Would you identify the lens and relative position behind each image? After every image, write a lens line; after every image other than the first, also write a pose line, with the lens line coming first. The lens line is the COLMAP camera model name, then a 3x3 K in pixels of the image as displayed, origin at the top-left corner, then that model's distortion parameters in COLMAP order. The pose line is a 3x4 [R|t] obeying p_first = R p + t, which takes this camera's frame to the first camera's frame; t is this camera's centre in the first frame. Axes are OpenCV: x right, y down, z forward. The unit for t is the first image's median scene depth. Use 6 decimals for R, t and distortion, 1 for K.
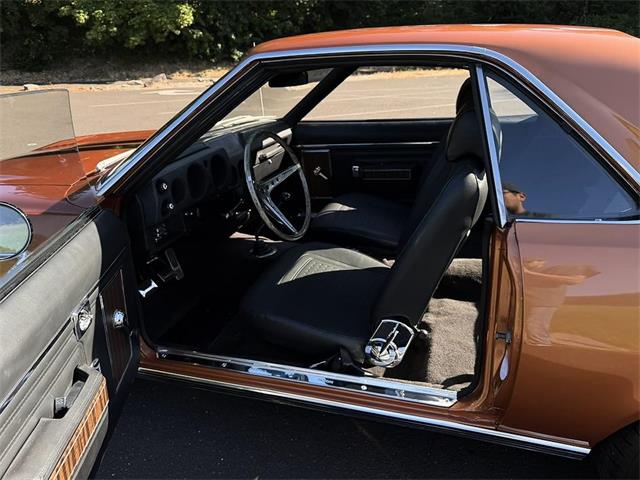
lens RADIAL K [[456.9, 0, 320.0], [0, 456.9, 240.0], [0, 0, 1]] dist [0.066368, -0.096935]
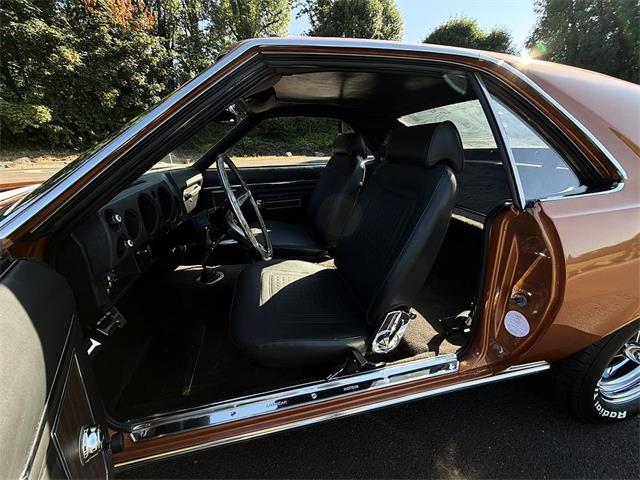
lens RADIAL K [[259.1, 0, 320.0], [0, 259.1, 240.0], [0, 0, 1]] dist [-0.008749, 0.004629]
pose [[0.866288, -0.144125, 0.478302, -0.165704], [0.167923, 0.985775, -0.007097, -0.014385], [-0.470475, 0.086466, 0.878167, 0.304426]]
